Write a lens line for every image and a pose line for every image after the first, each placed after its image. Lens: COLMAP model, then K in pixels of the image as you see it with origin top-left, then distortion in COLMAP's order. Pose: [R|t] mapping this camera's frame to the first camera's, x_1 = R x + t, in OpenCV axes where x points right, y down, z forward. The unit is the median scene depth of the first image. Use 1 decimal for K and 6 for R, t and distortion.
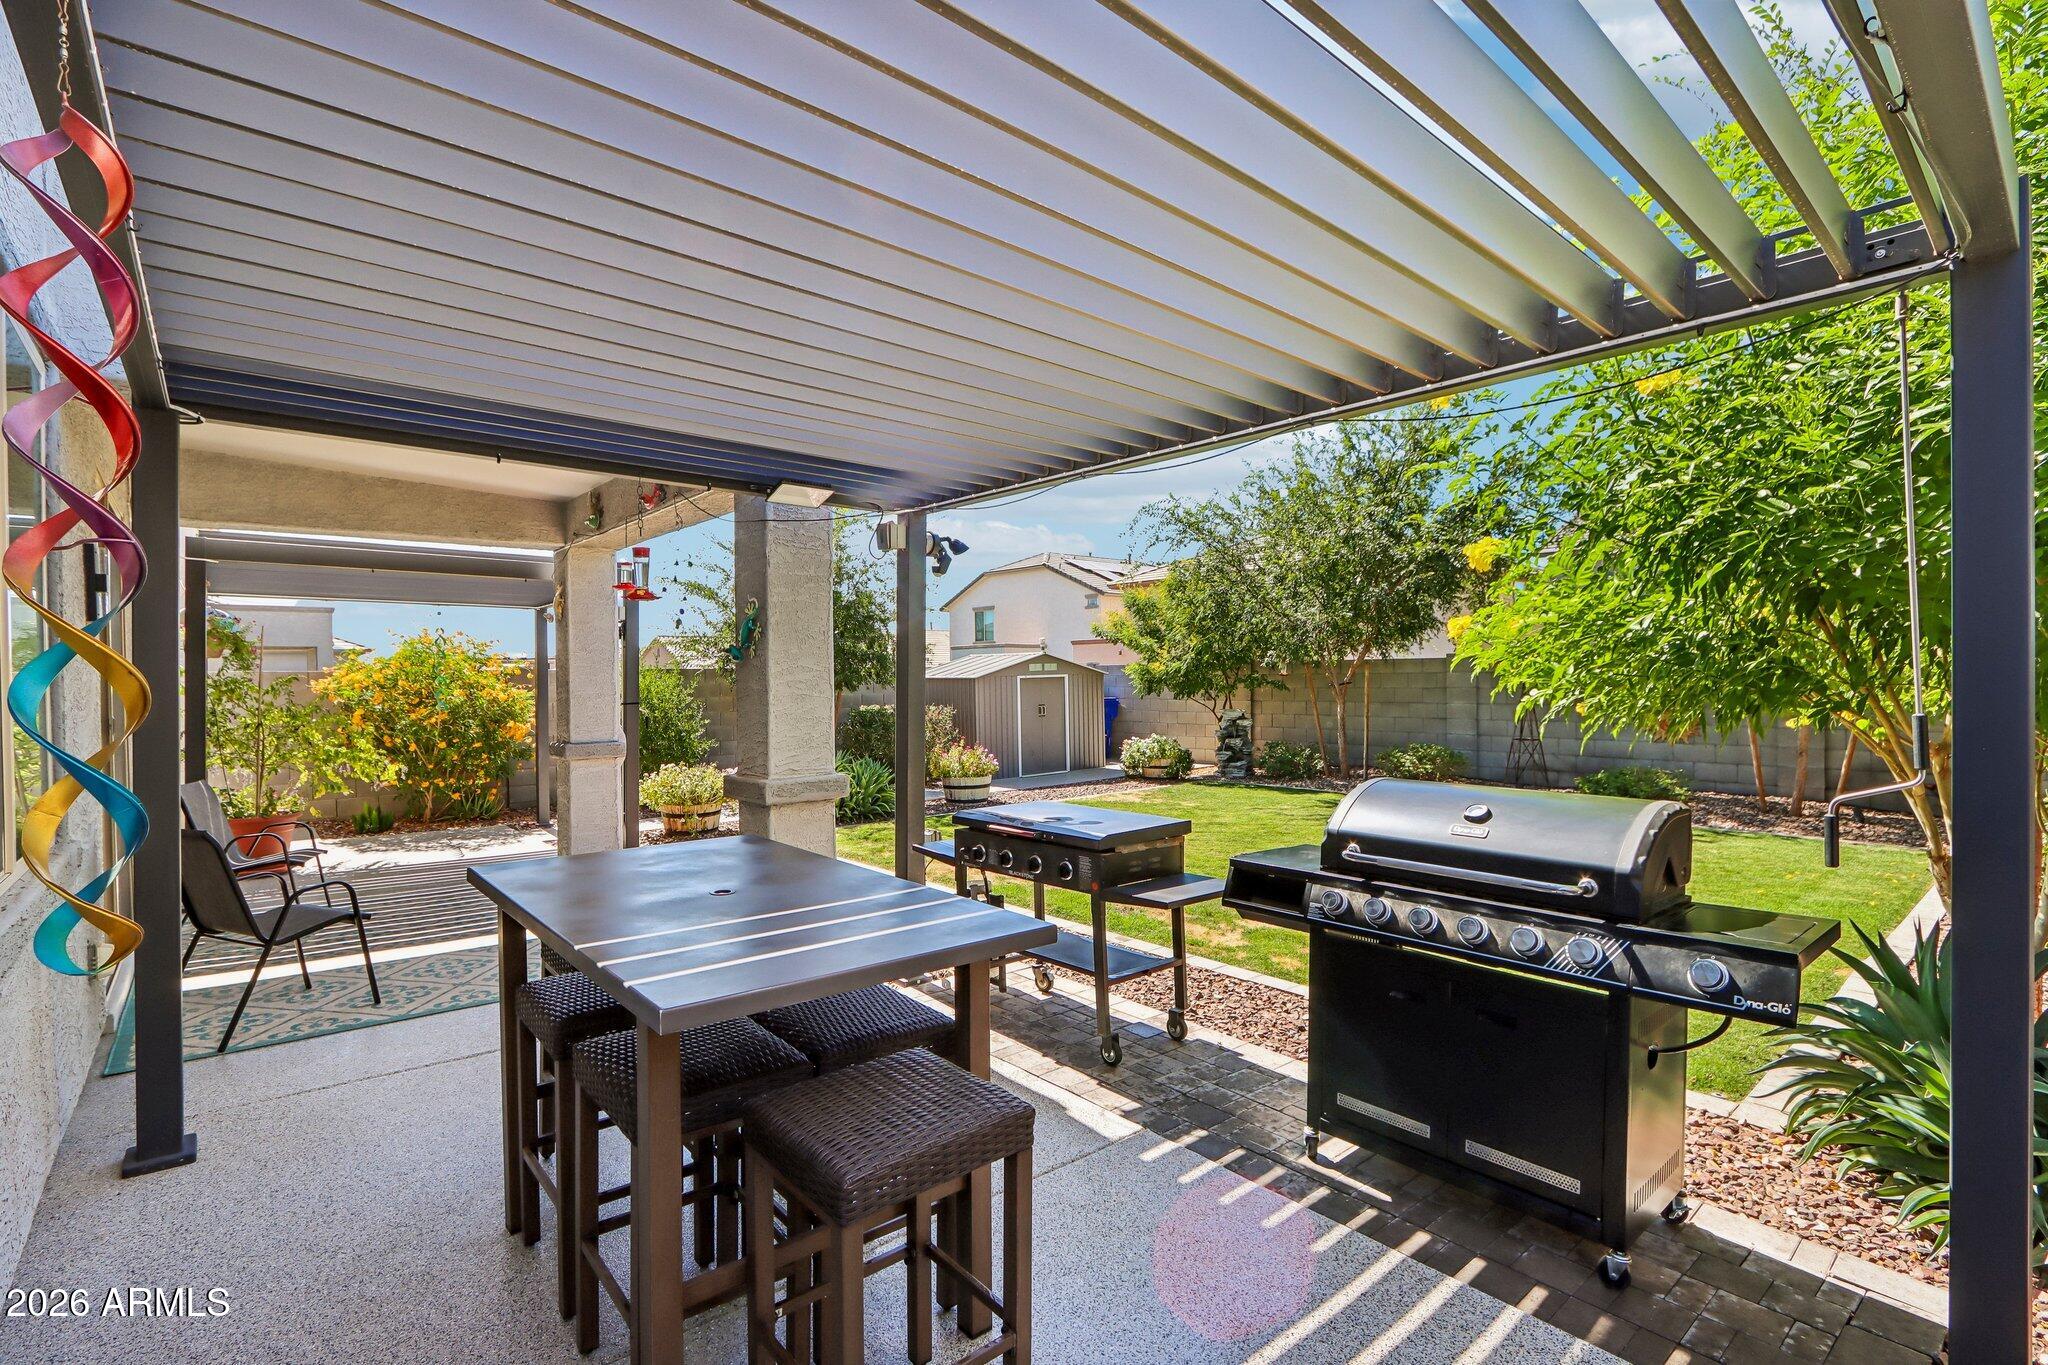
lens RADIAL K [[968.8, 0, 1014.3], [0, 968.8, 693.7], [0, 0, 1]] dist [0.002833, 0.000082]
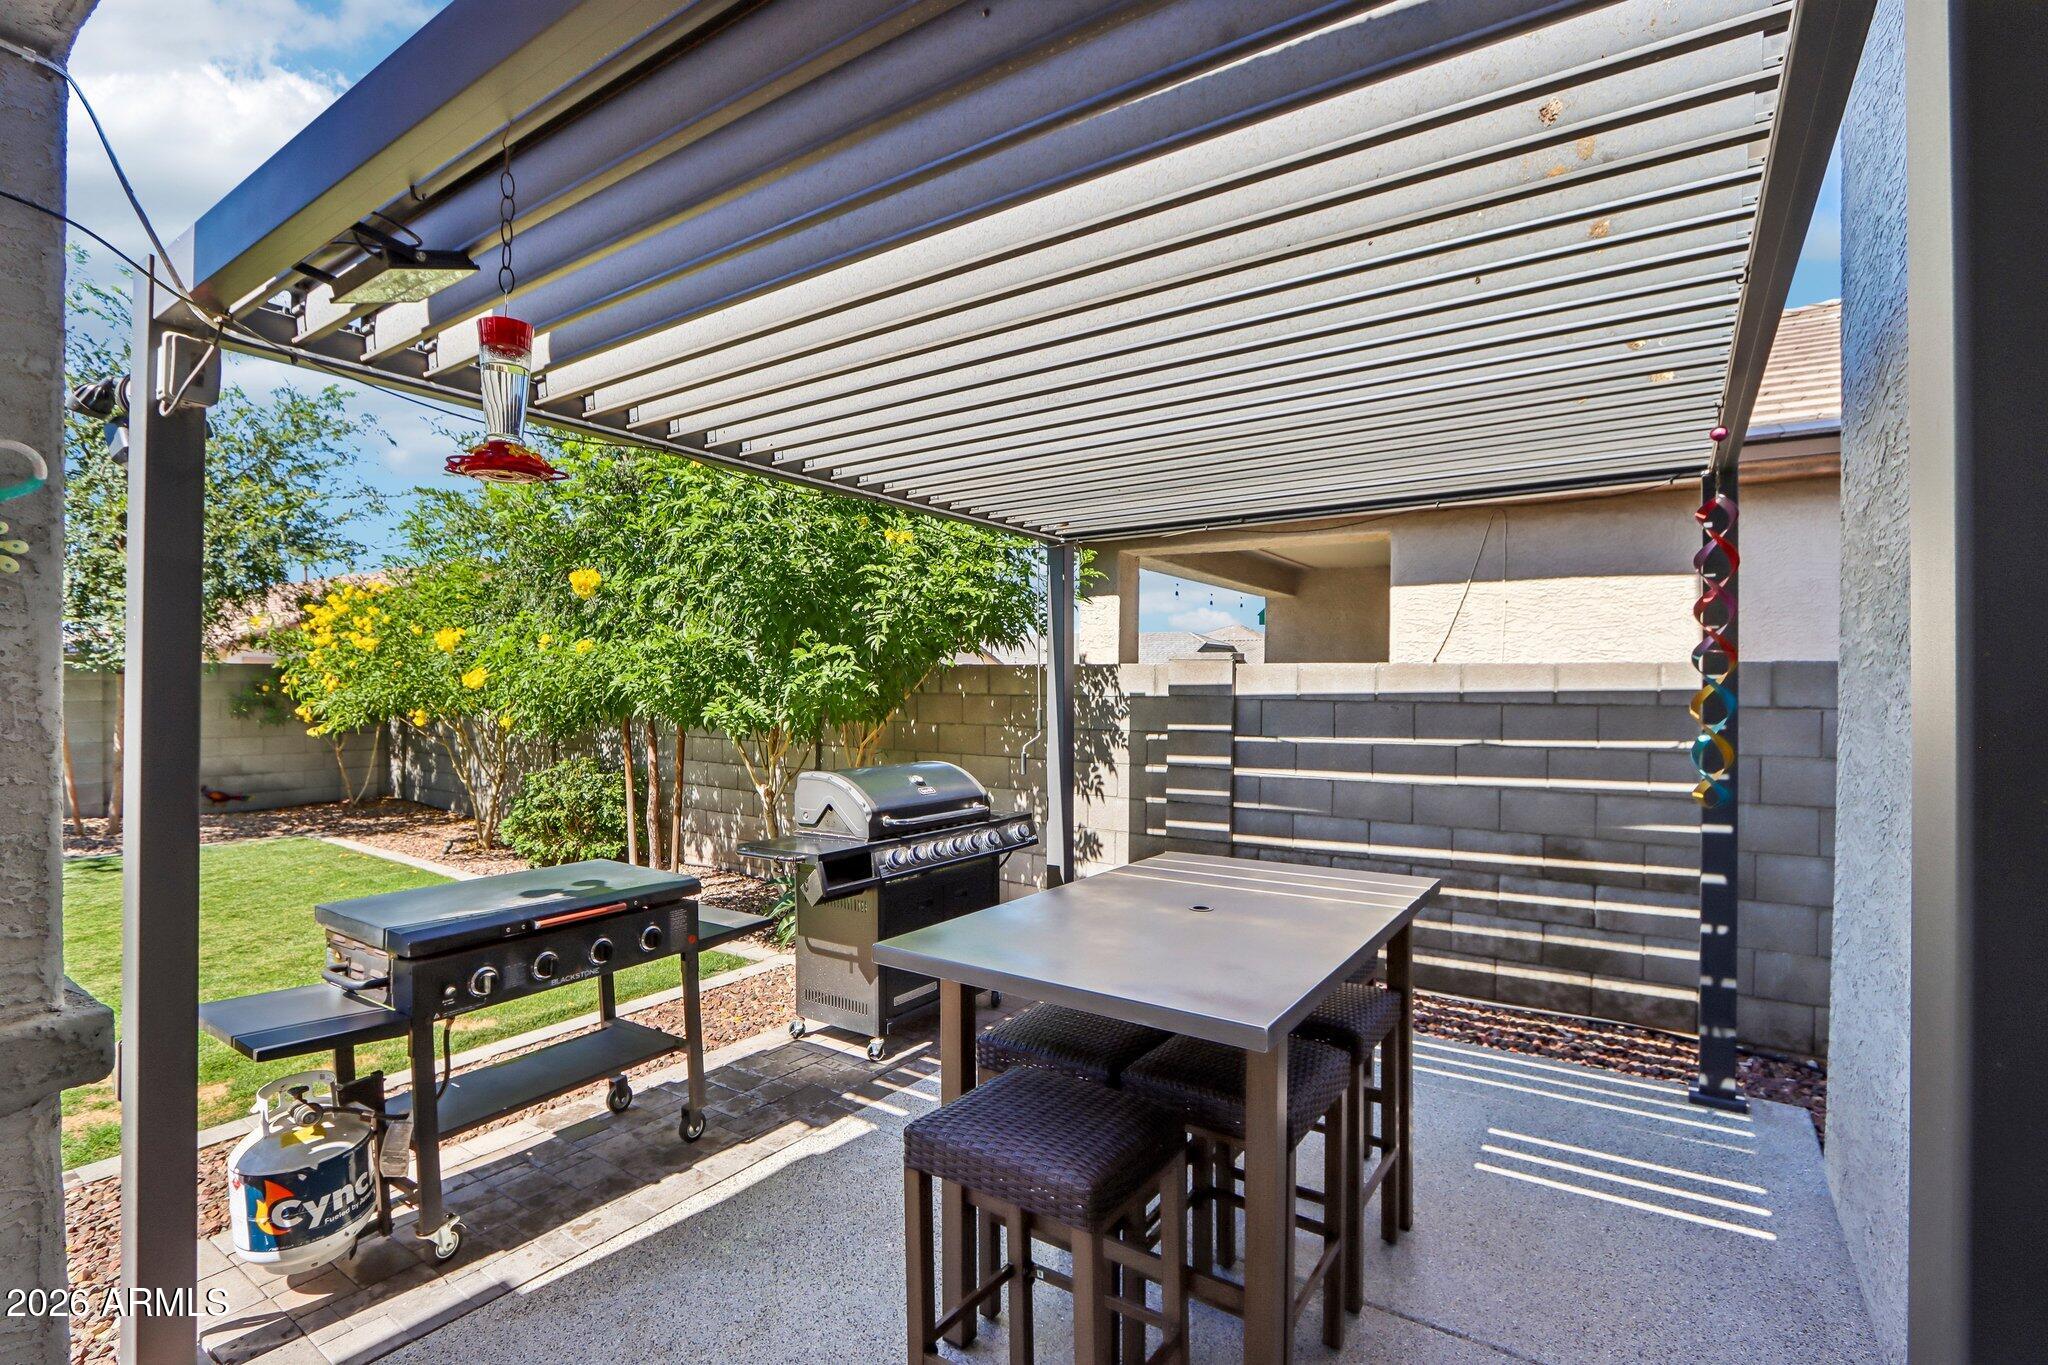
lens RADIAL K [[968.8, 0, 1014.3], [0, 968.8, 693.7], [0, 0, 1]] dist [0.002833, 0.000082]
pose [[-0.285071, -0.001493, 0.958505, -0.968493], [0.008225, 0.999958, 0.004003, -0.020915], [-0.958471, 0.009025, -0.285047, 1.154940]]
